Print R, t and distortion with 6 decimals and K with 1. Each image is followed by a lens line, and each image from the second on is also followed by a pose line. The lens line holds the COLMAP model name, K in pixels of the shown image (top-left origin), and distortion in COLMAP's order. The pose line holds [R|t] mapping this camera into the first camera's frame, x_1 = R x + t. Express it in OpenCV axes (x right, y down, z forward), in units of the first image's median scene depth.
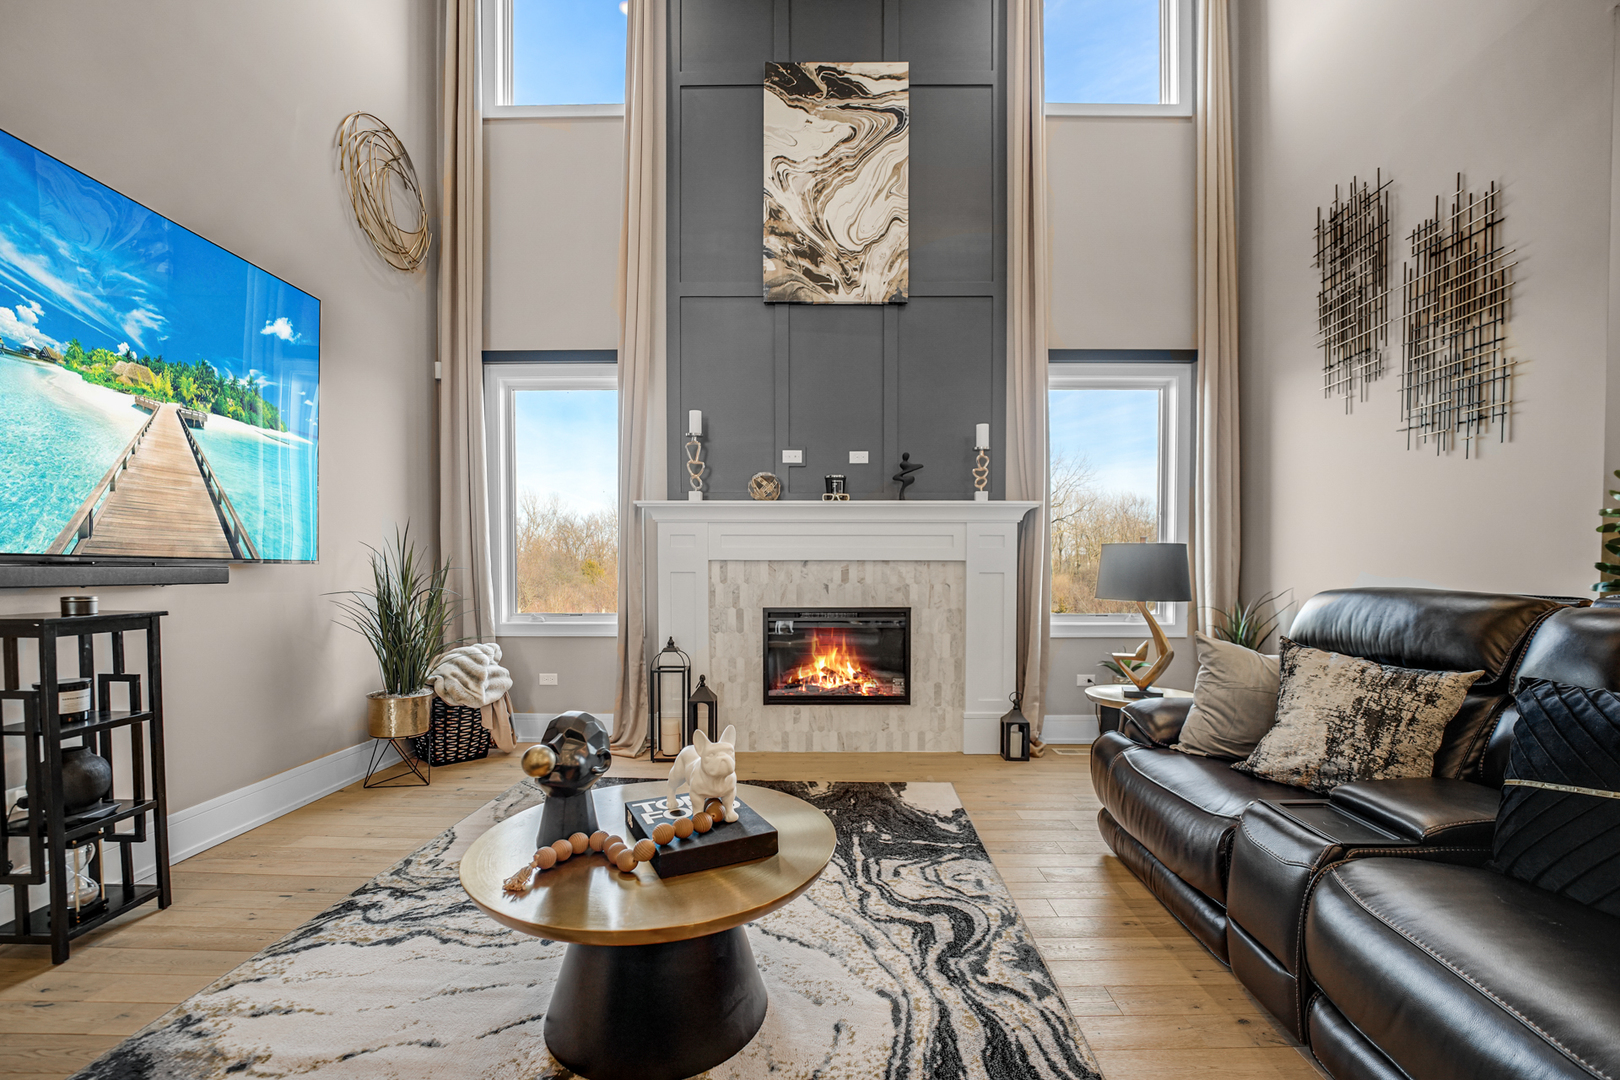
lens RADIAL K [[693.0, 0, 809.5], [0, 693.0, 585.0], [0, 0, 1]] dist [-0.021878, 0.000095]
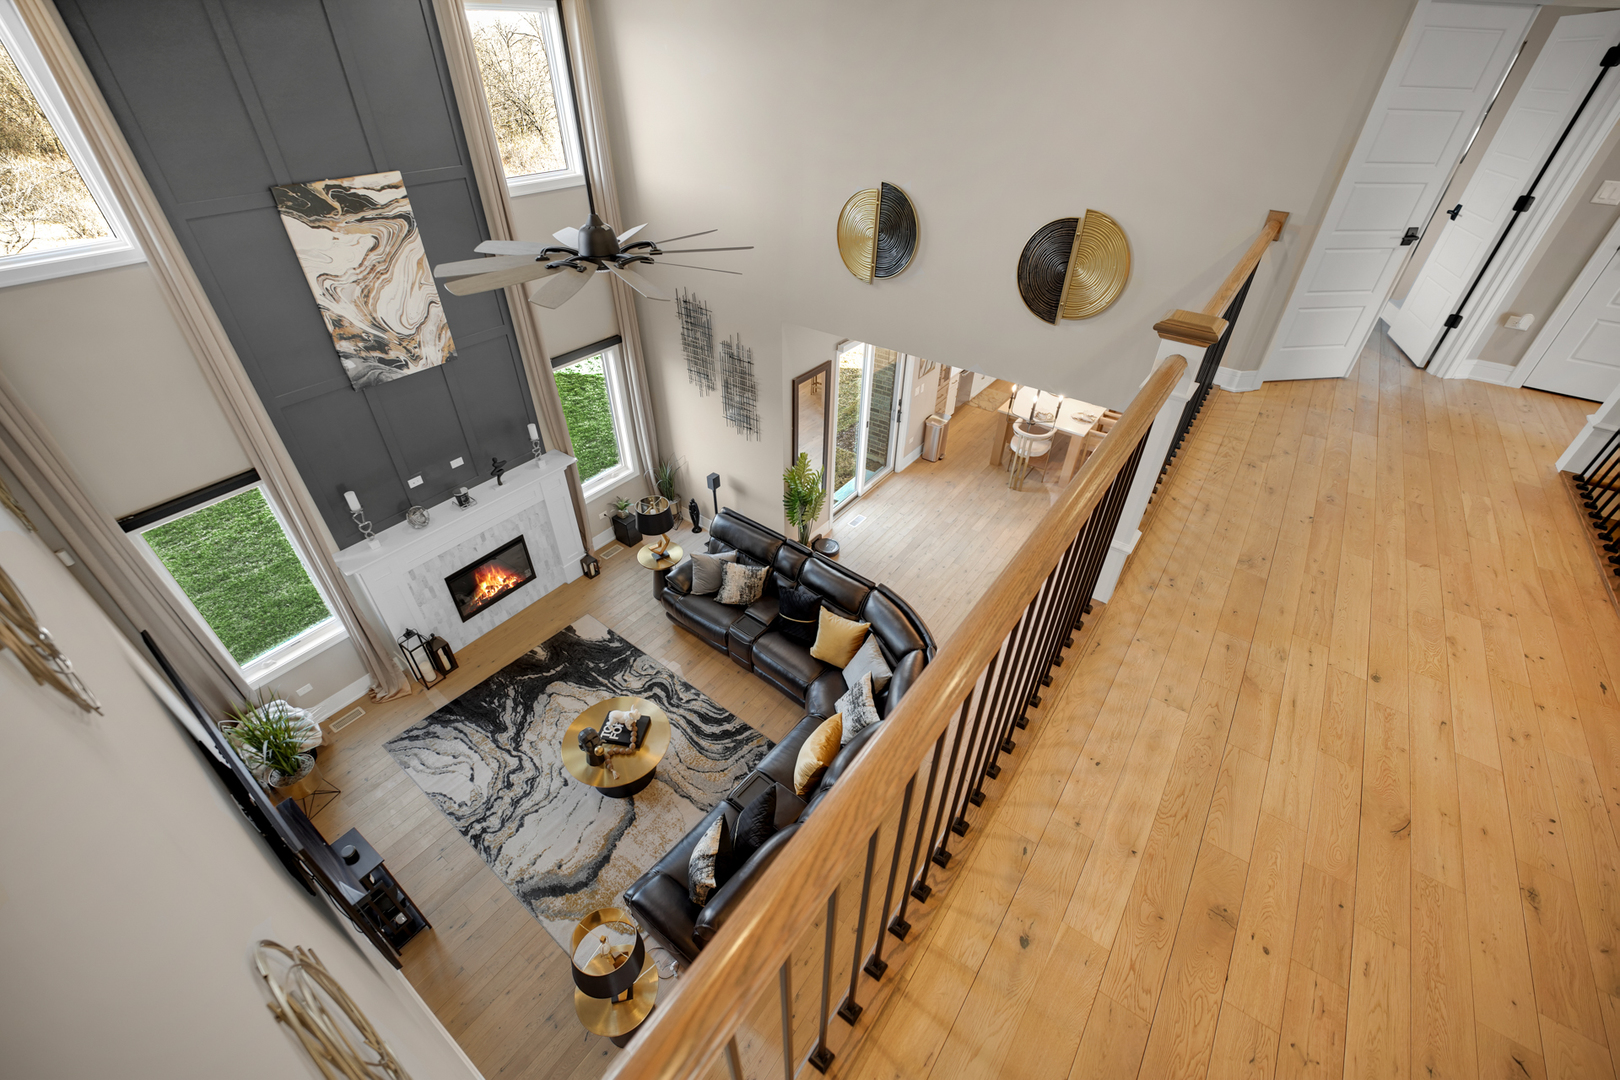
lens RADIAL K [[658.1, 0, 813.7], [0, 658.1, 541.1], [0, 0, 1]] dist [-0.022105, -0.000322]
pose [[0.578615, -0.484811, 0.655869, -0.515905], [0.011412, 0.808888, 0.587853, -0.909437], [-0.815521, -0.332655, 0.473567, -0.385483]]
